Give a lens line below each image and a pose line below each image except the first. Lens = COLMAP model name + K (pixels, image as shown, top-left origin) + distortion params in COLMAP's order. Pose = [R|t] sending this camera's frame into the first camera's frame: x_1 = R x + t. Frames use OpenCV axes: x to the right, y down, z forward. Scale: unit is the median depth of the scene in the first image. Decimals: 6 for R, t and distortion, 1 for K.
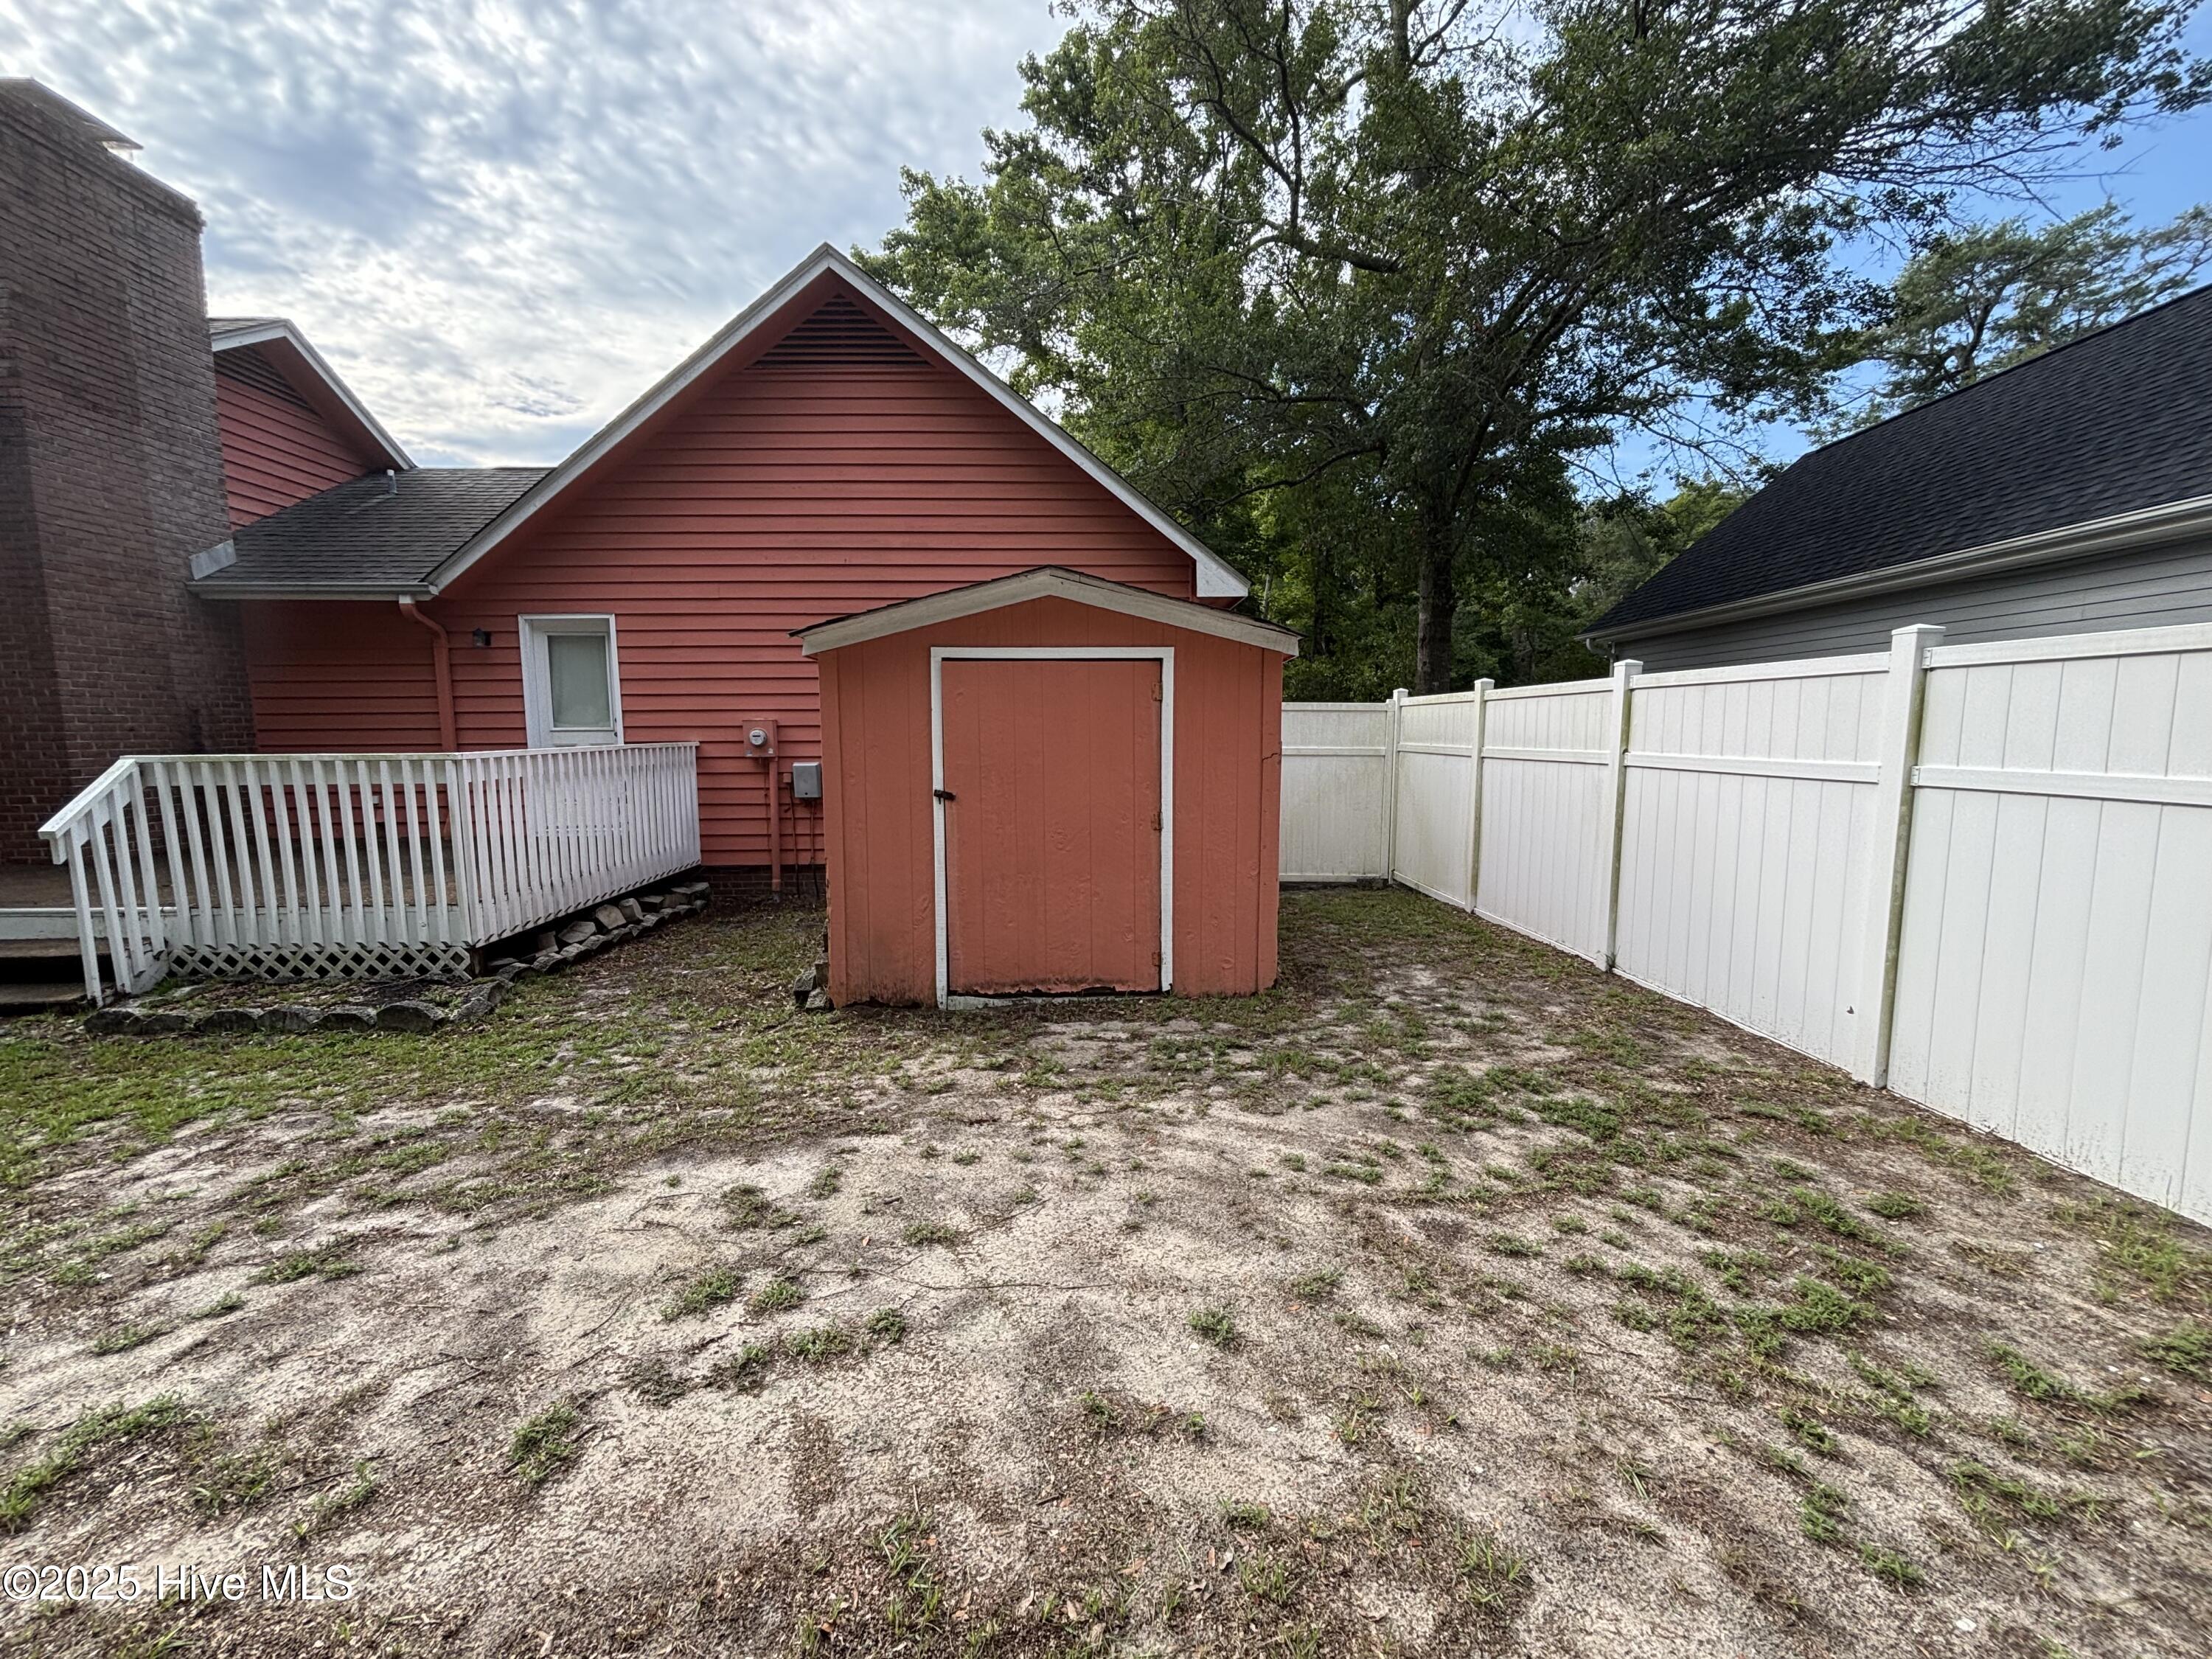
lens RADIAL K [[905.7, 0, 1101.1], [0, 905.7, 827.1], [0, 0, 1]] dist [-0.001207, 0.000875]
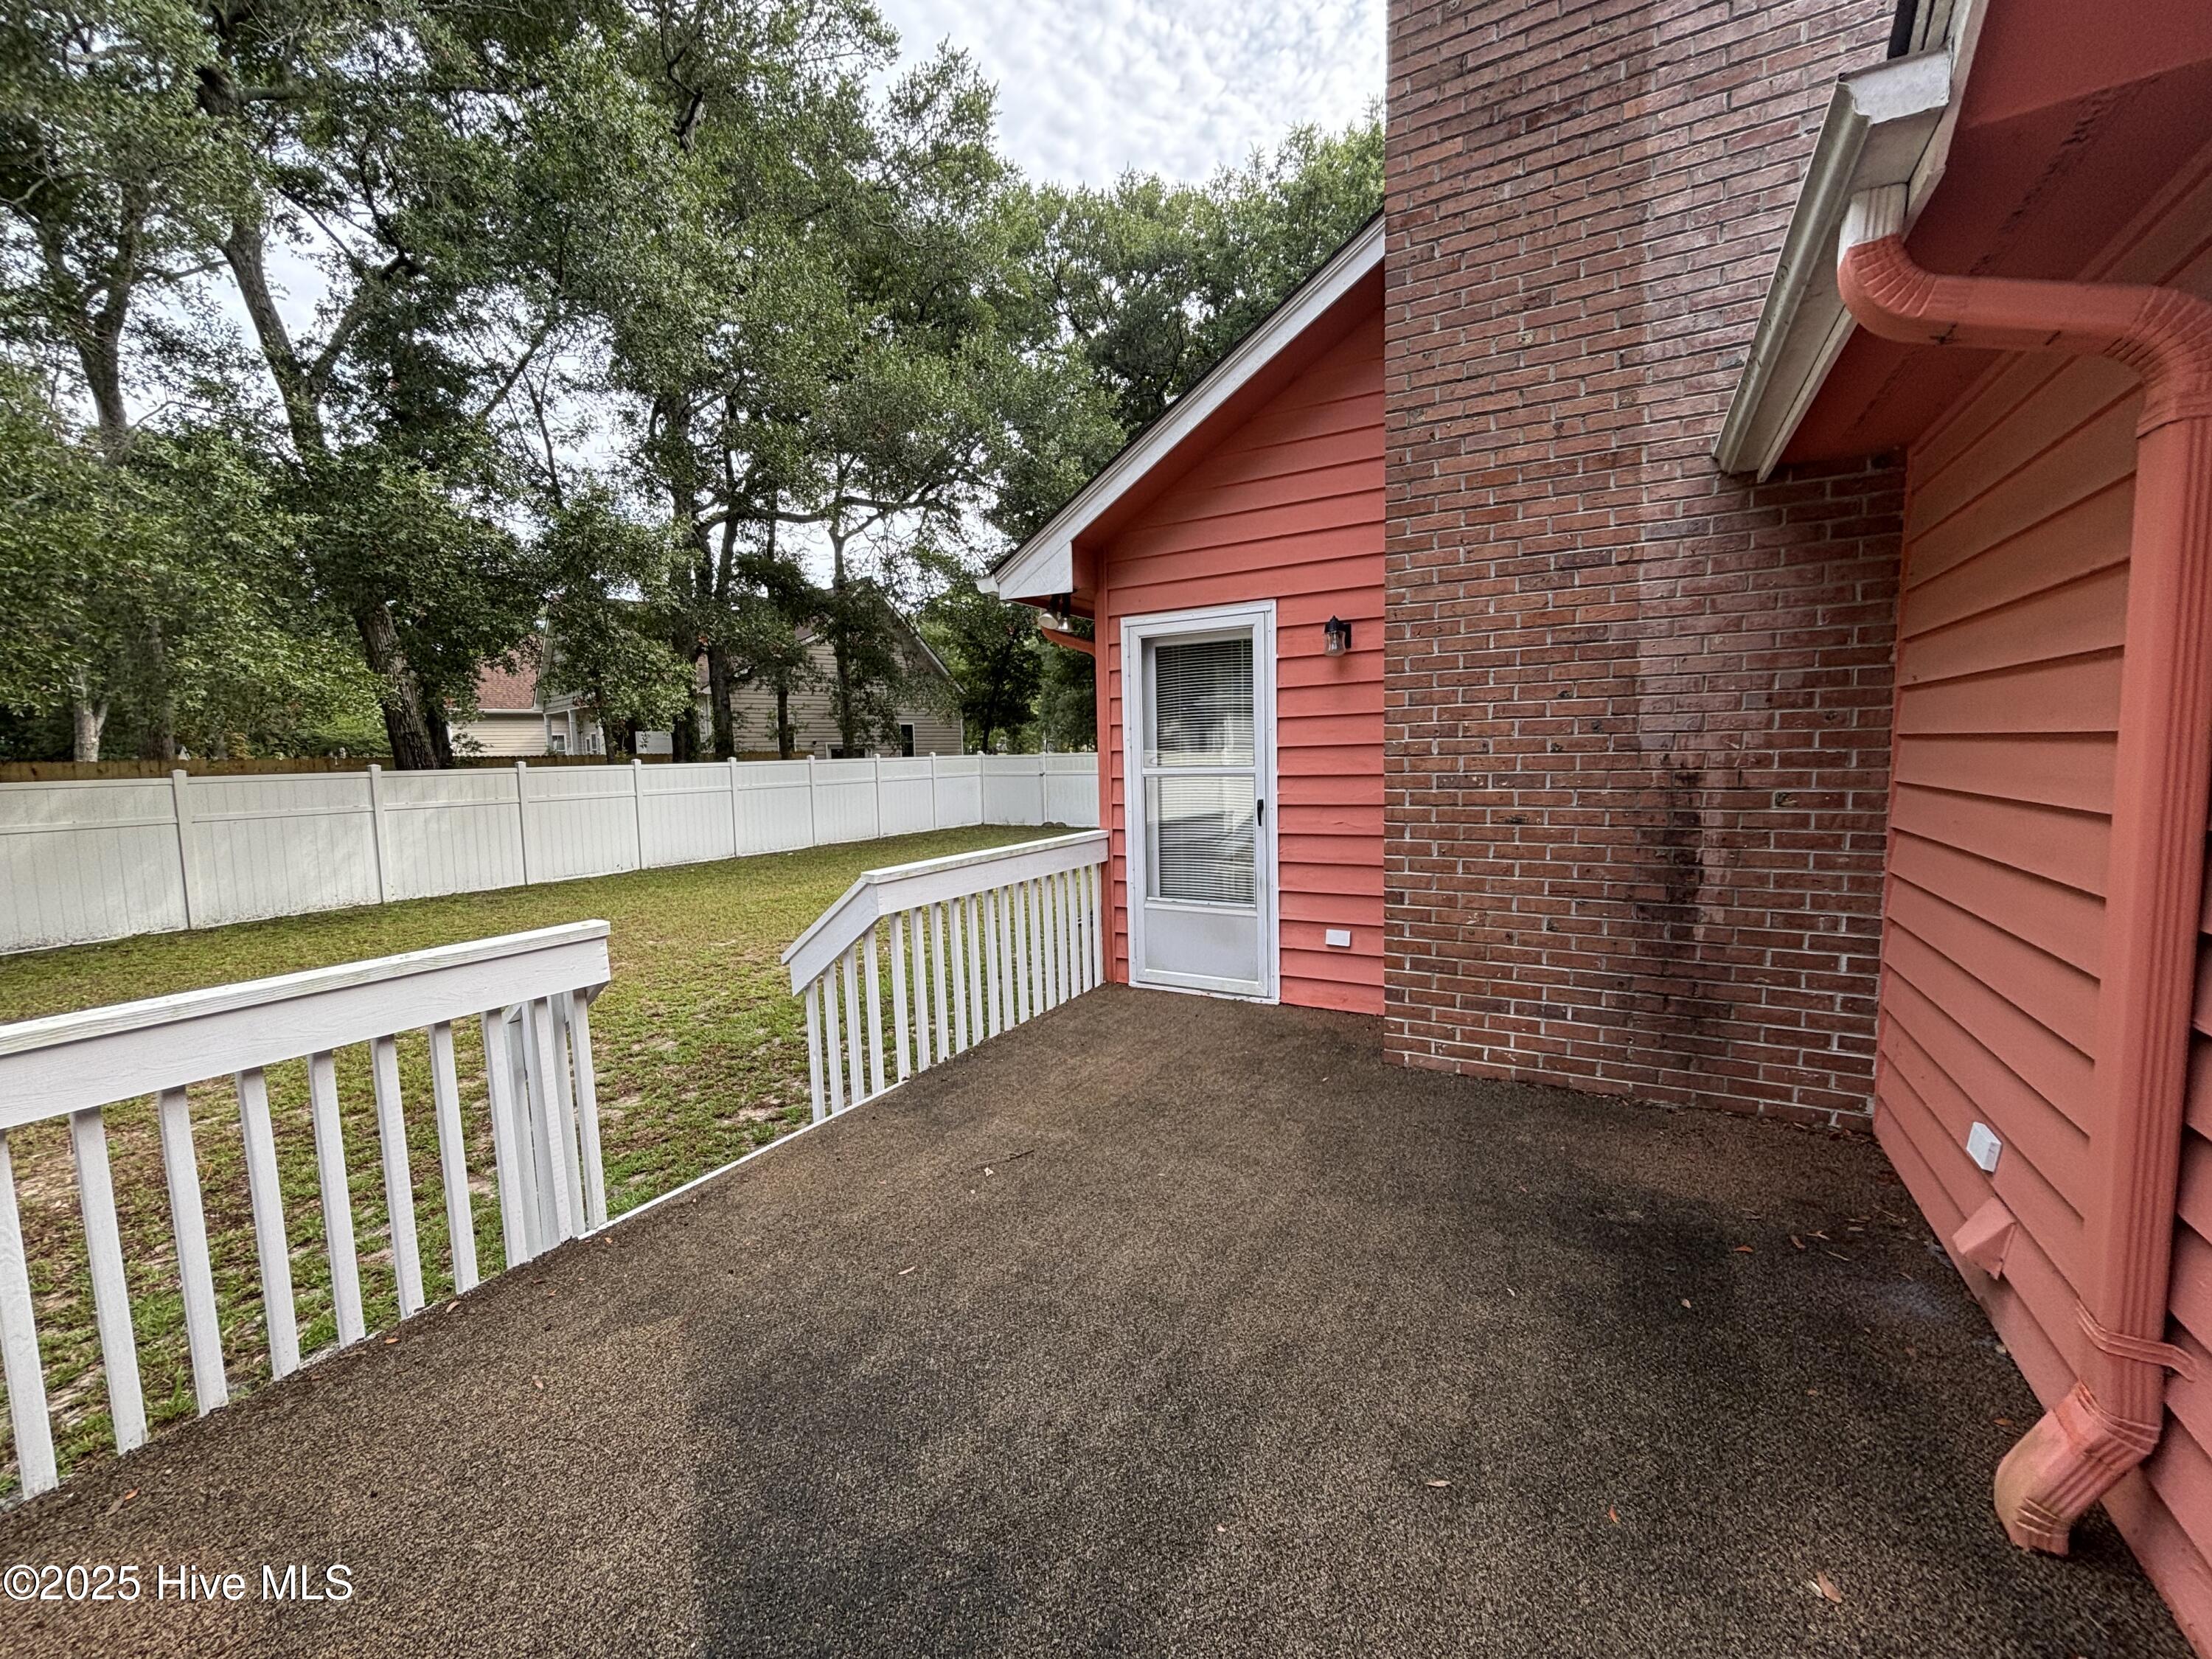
lens RADIAL K [[905.7, 0, 1101.6], [0, 905.7, 826.4], [0, 0, 1]] dist [-0.001207, 0.000875]
pose [[-0.519986, 0.095231, -0.848850, -1.074140], [-0.065389, 0.986412, 0.150719, -0.311539], [0.851668, 0.133877, -0.506693, 2.035109]]
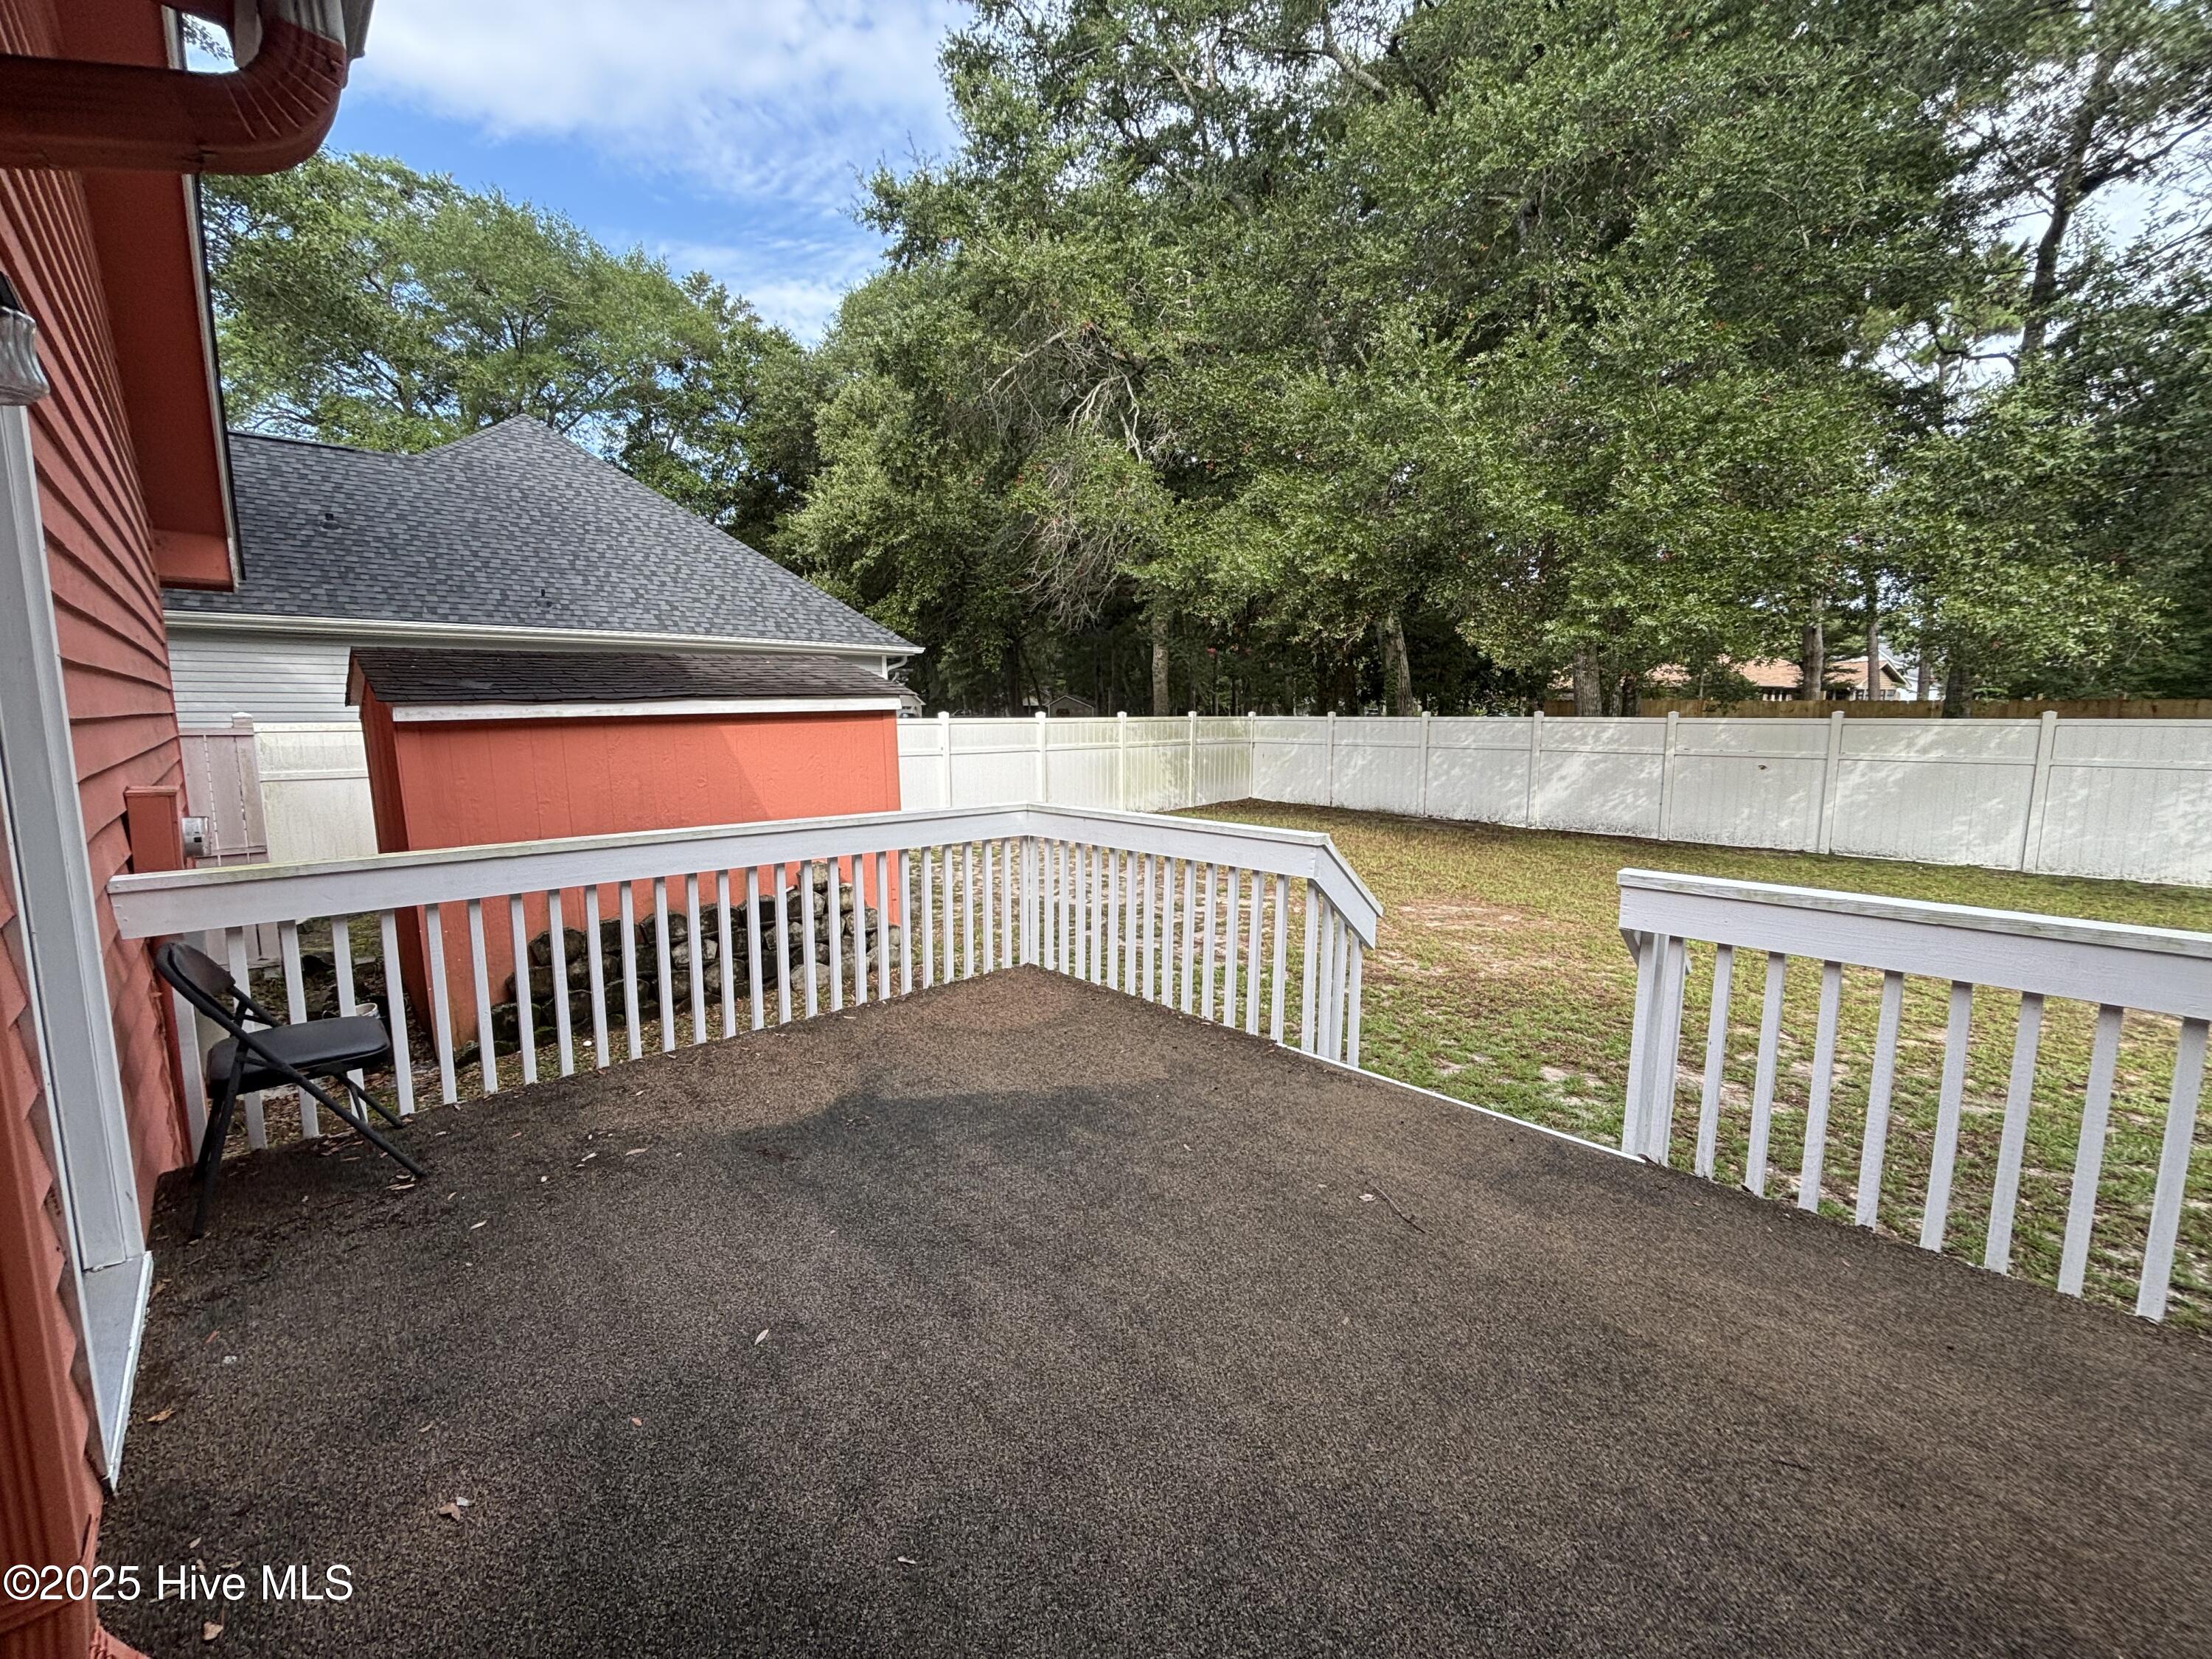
lens RADIAL K [[905.7, 0, 1090.7], [0, 905.7, 817.7], [0, 0, 1]] dist [-0.001207, 0.000875]
pose [[-0.667284, -0.081218, 0.740362, -1.995487], [0.086494, 0.978861, 0.185338, -0.317761], [-0.739764, 0.187709, -0.646153, 2.136408]]
